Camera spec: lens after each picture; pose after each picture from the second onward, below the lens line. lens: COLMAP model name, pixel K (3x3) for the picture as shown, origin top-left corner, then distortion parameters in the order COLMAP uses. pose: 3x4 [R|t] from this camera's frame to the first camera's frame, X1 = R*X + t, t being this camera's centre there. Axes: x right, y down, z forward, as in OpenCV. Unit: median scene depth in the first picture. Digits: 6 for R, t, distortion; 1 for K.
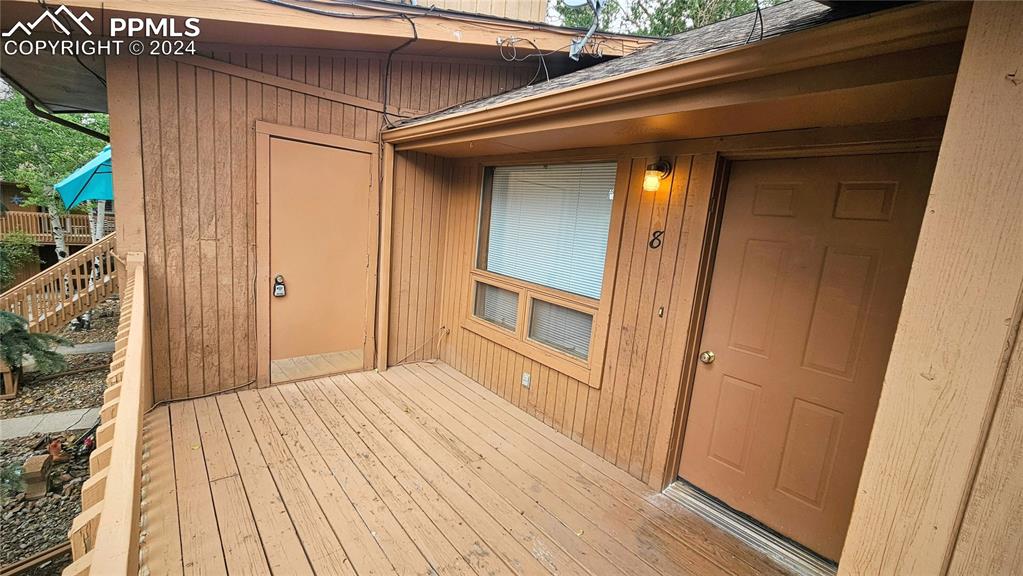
lens RADIAL K [[419.3, 0, 508.6], [0, 419.3, 287.7], [0, 0, 1]] dist [0.000516, 0.000753]
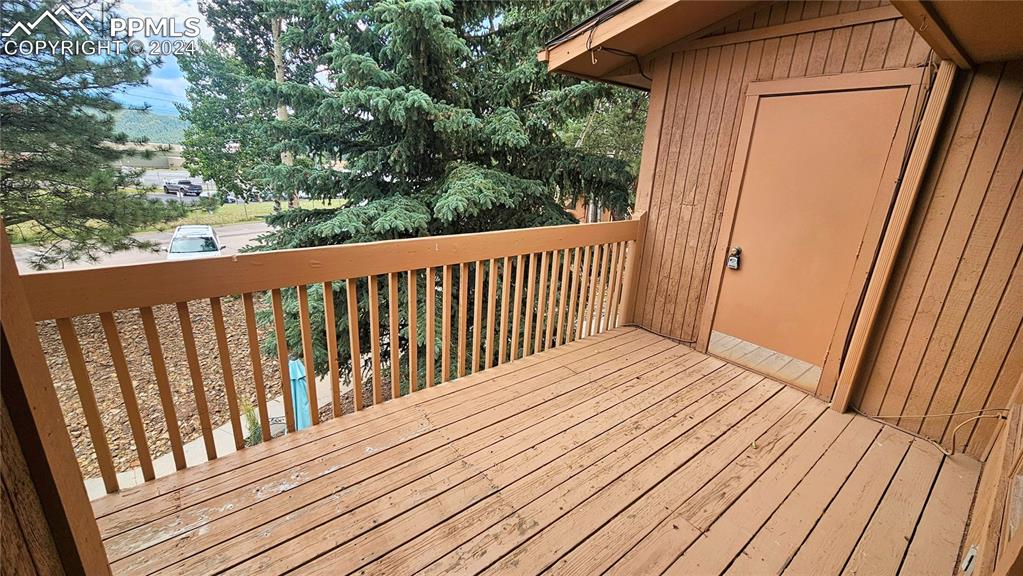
lens RADIAL K [[419.3, 0, 504.1], [0, 419.3, 288.8], [0, 0, 1]] dist [0.000516, 0.000753]
pose [[-0.034218, 0.216519, -0.975679, 0.451891], [-0.210281, 0.952837, 0.218825, -0.039226], [0.977042, 0.212654, 0.012925, 0.522760]]
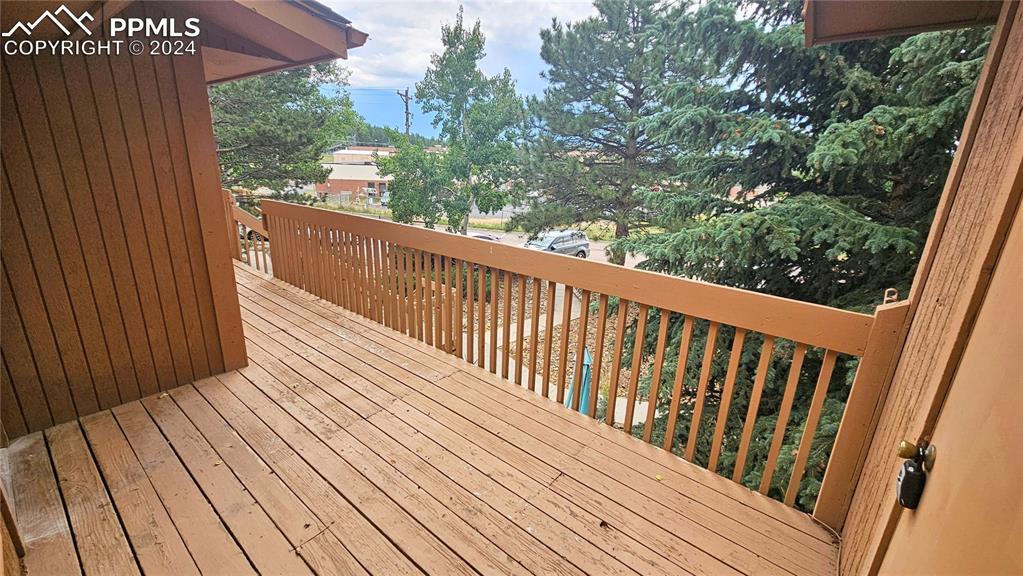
lens RADIAL K [[419.3, 0, 511.8], [0, 419.3, 291.8], [0, 0, 1]] dist [0.000516, 0.000753]
pose [[-0.972298, -0.082589, -0.218668, -0.183416], [-0.168839, 0.895098, 0.412666, -0.221075], [0.161648, 0.438154, -0.884246, 1.257576]]
